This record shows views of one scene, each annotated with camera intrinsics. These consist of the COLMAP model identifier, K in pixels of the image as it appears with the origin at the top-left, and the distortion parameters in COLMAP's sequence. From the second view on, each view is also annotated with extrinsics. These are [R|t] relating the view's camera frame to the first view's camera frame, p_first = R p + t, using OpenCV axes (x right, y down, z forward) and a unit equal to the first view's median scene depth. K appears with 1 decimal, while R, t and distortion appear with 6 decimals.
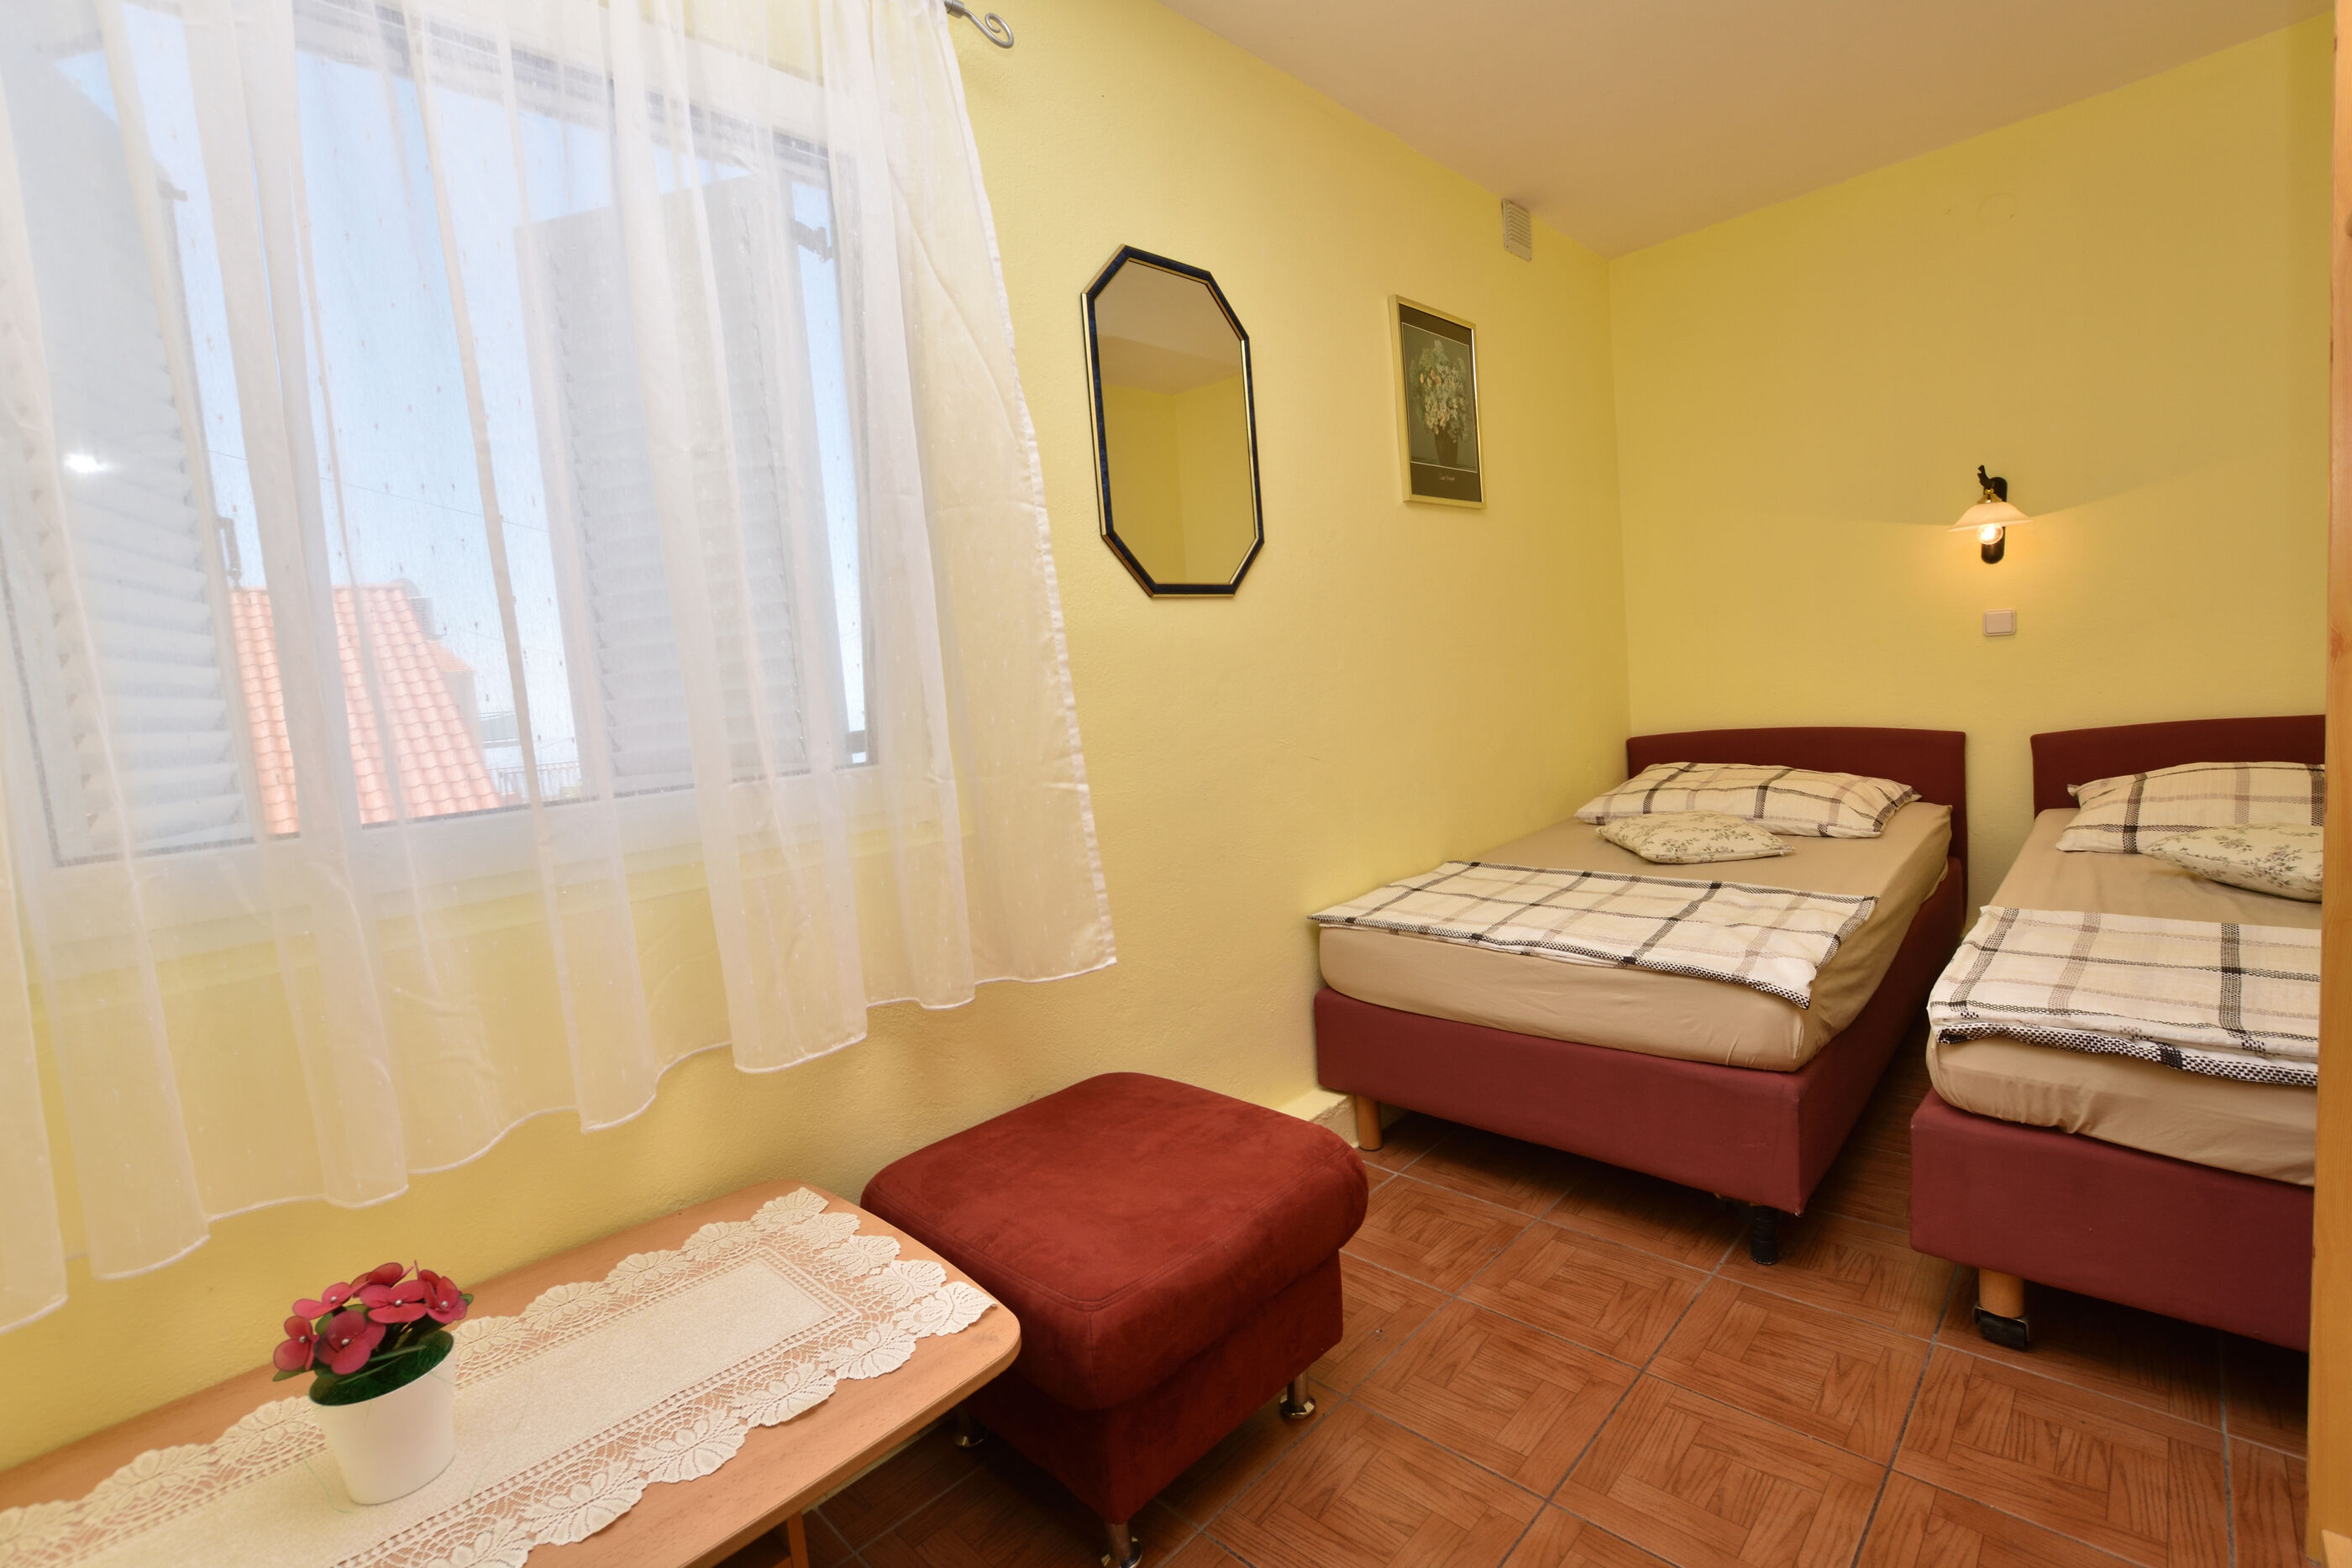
lens RADIAL K [[1055.0, 0, 1180.6], [0, 1055.0, 735.2], [0, 0, 1]] dist [0.001112, 0.000117]
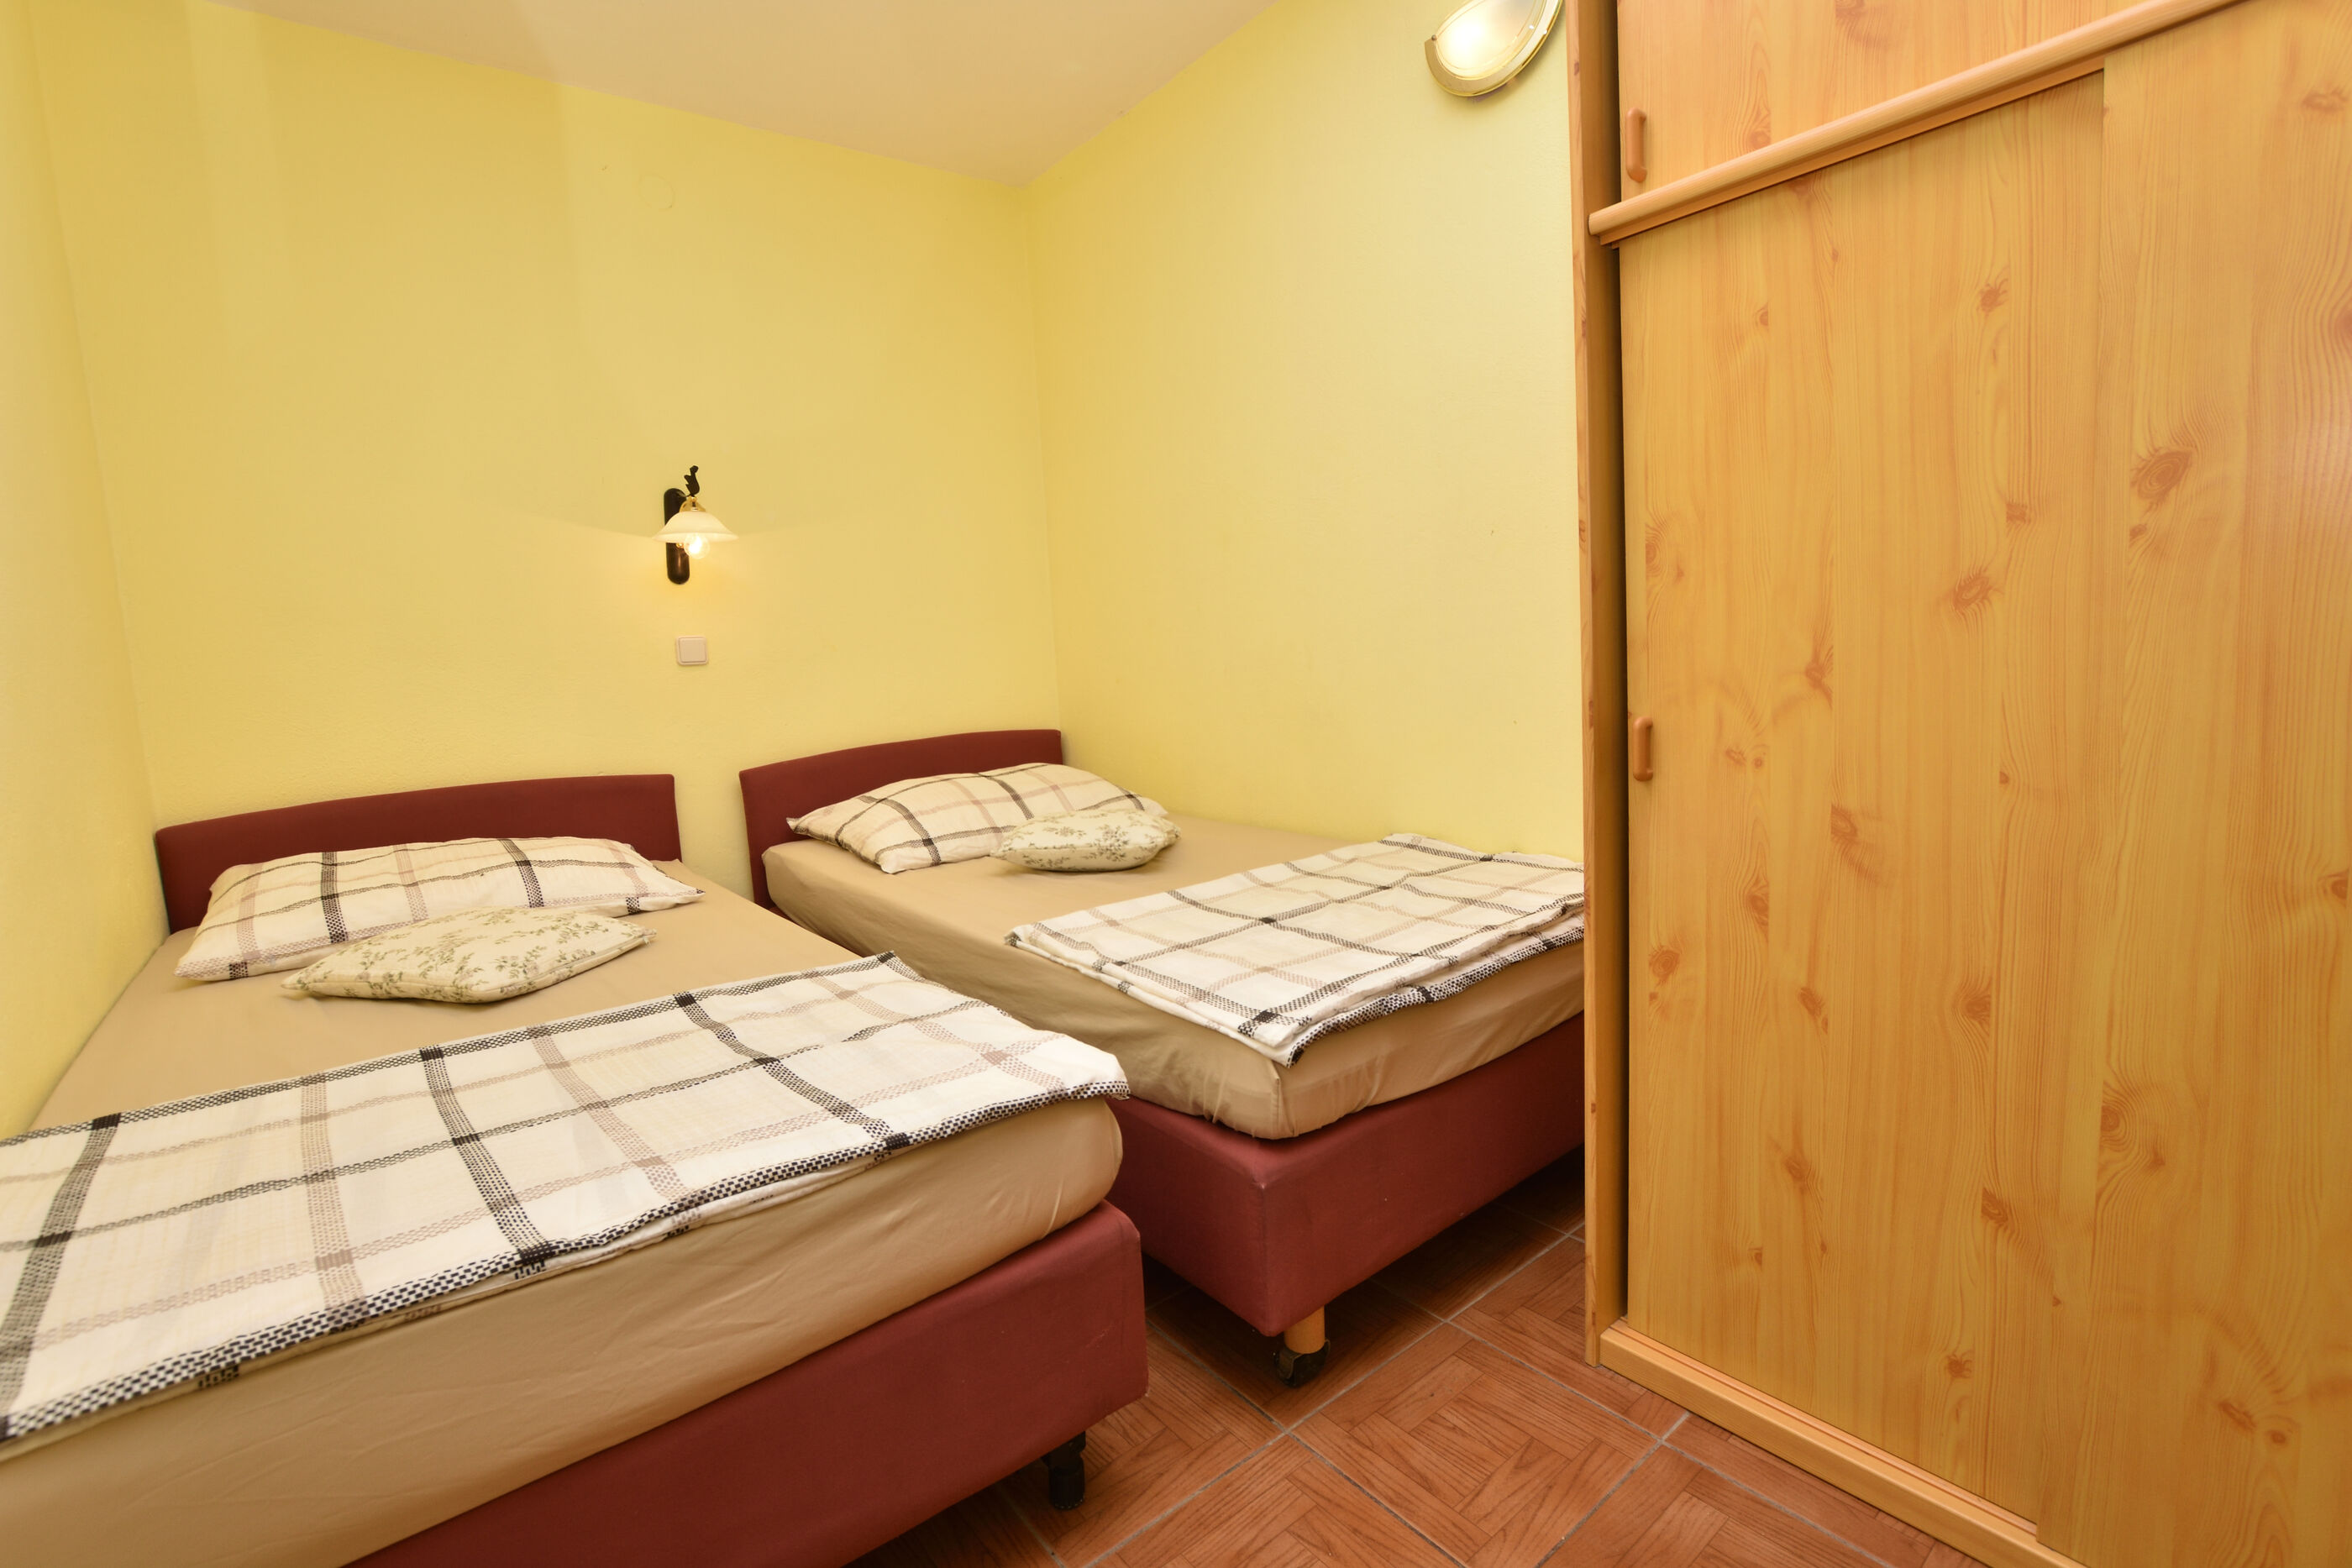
lens RADIAL K [[1030.6, 0, 1176.0], [0, 1030.6, 784.0], [0, 0, 1]] dist [-0.029010, 0.000031]
pose [[0.138538, -0.043027, 0.989422, -0.048413], [0.099911, 0.994566, 0.029262, 0.032715], [-0.985305, 0.094800, 0.142084, 0.724448]]
